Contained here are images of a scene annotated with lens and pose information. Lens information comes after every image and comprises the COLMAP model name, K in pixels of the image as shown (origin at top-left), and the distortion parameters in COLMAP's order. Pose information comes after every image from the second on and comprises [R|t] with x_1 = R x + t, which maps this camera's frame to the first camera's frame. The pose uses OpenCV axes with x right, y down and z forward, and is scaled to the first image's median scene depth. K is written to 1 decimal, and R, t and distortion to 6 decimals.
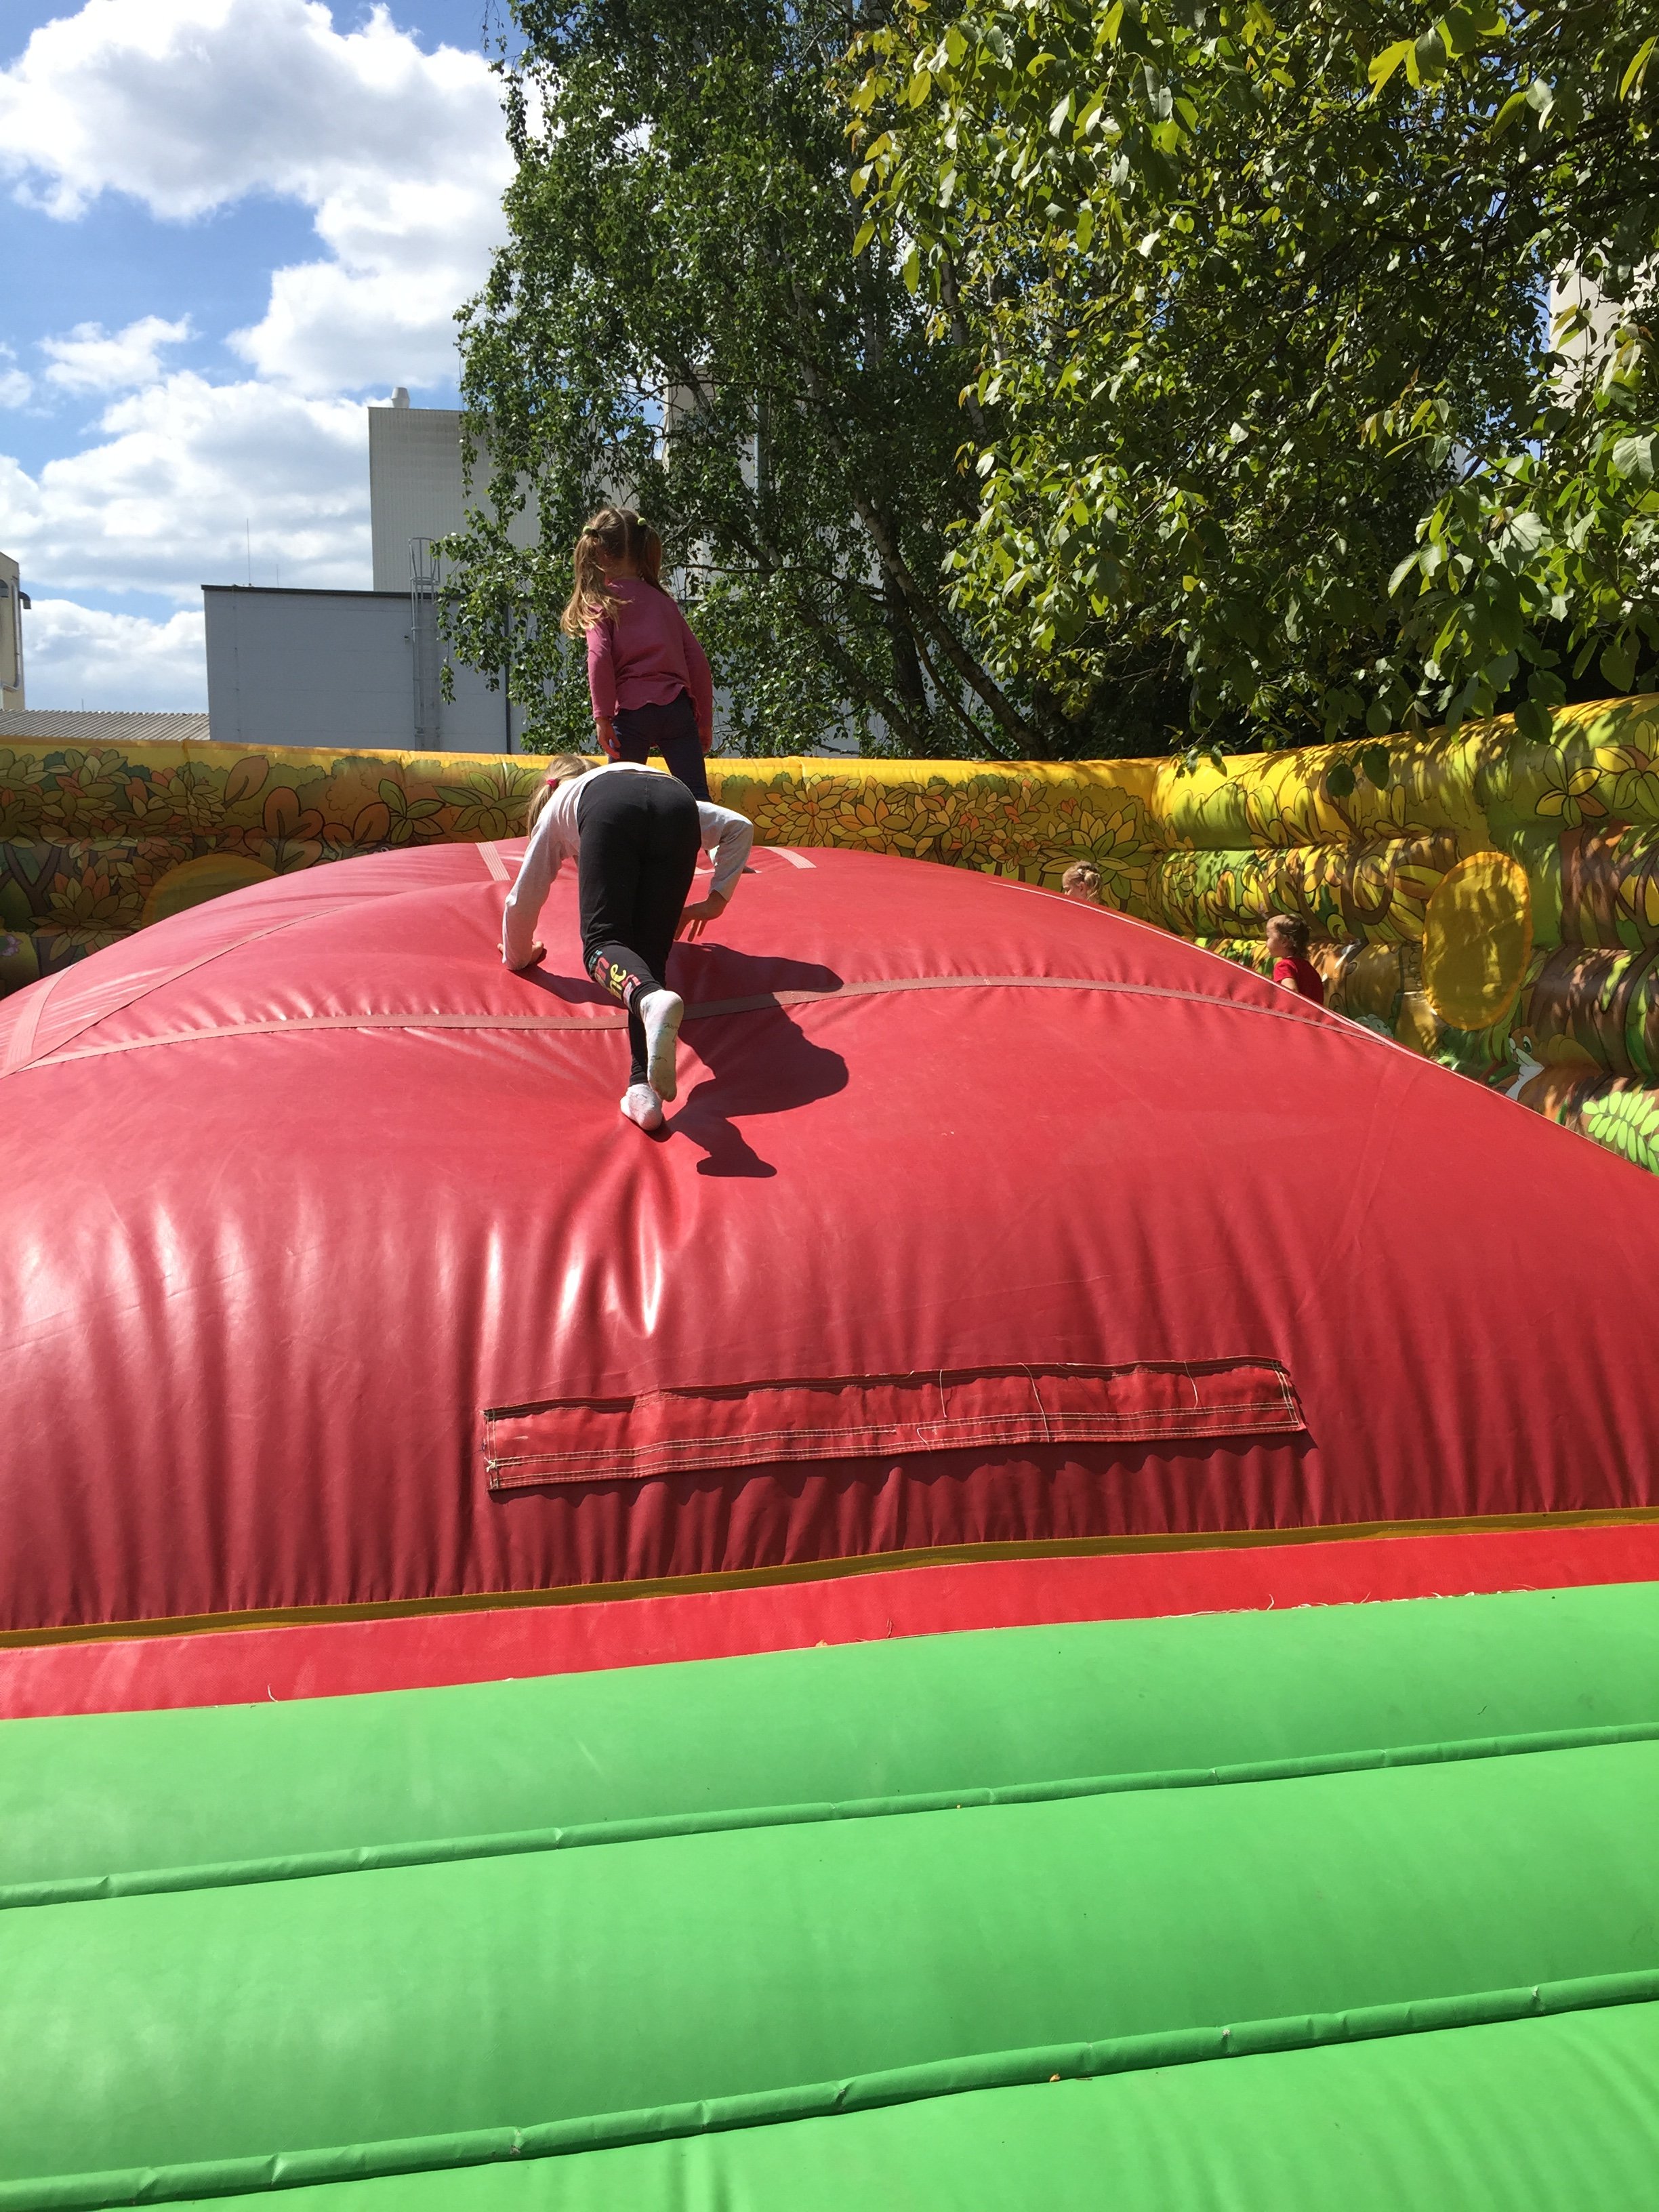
lens RADIAL K [[2071.0, 0, 833.2], [0, 2071.0, 1105.2], [0, 0, 1]] dist [-0.012156, -0.088883]
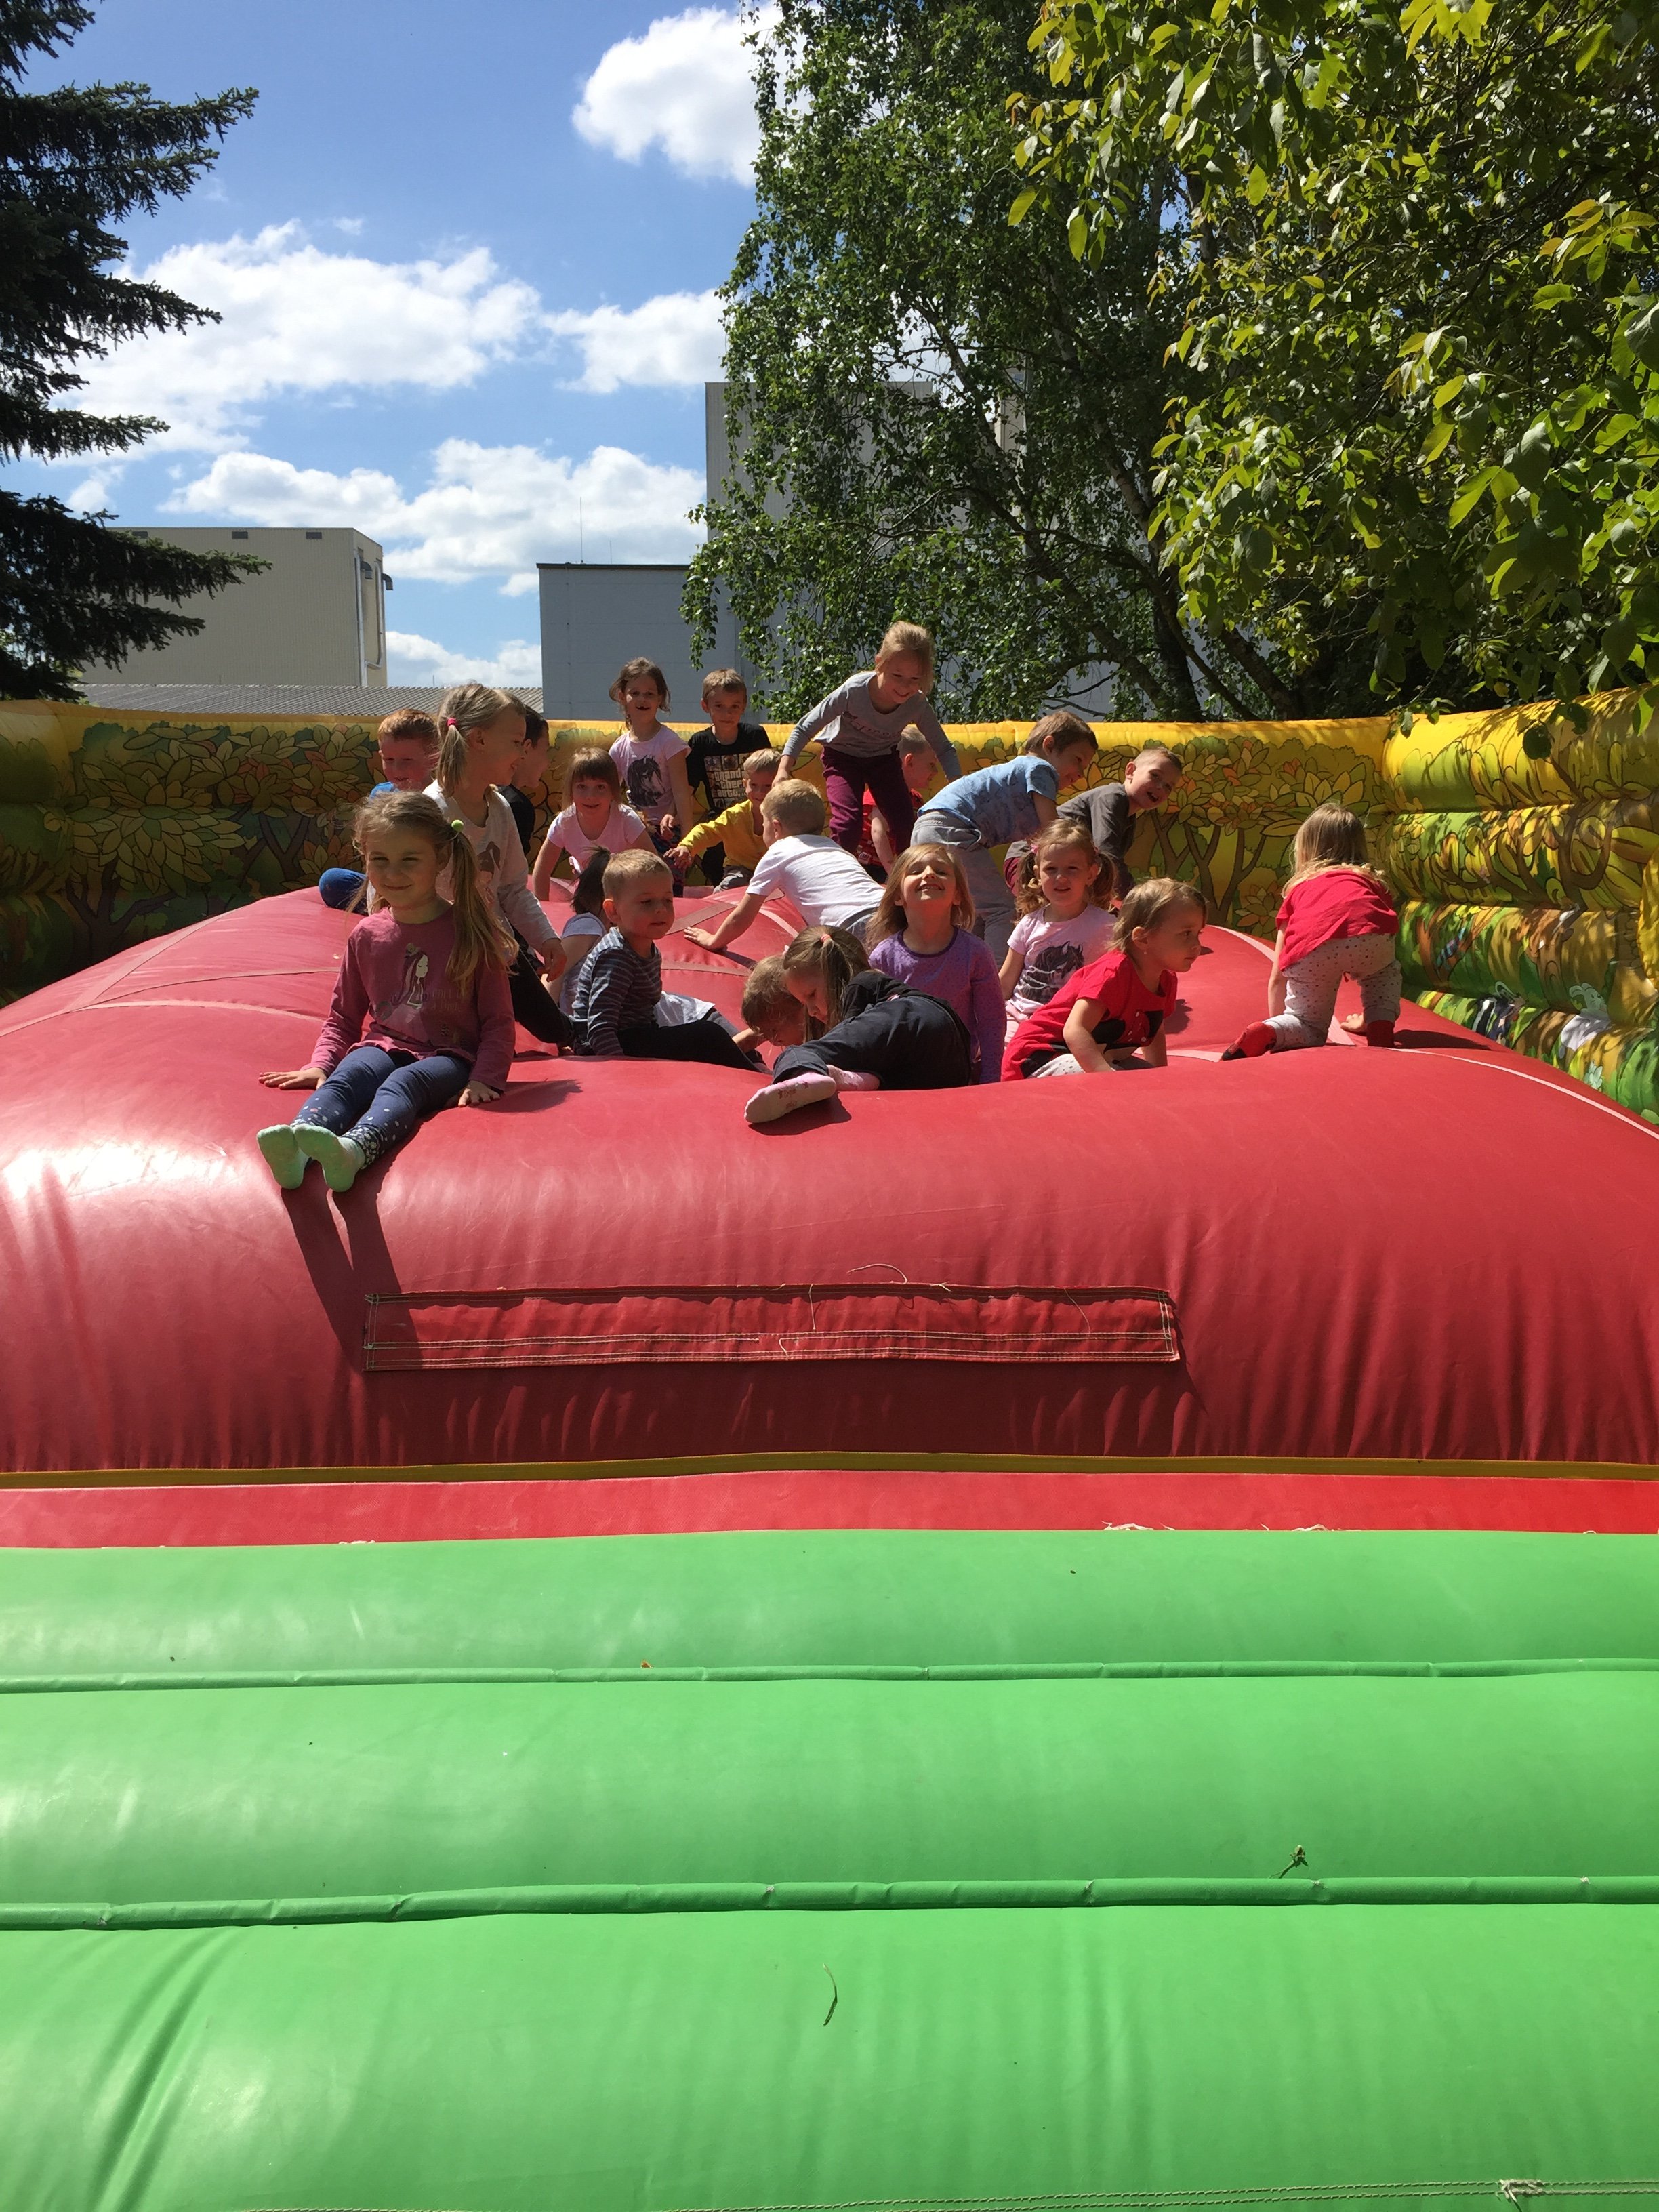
lens RADIAL K [[2071.0, 0, 833.2], [0, 2071.0, 1105.2], [0, 0, 1]] dist [-0.012156, -0.088883]
pose [[0.983933, 0.026499, -0.176559, 0.238248], [-0.024646, 0.999616, 0.012679, 0.025228], [0.176827, -0.008124, 0.984208, -0.009515]]
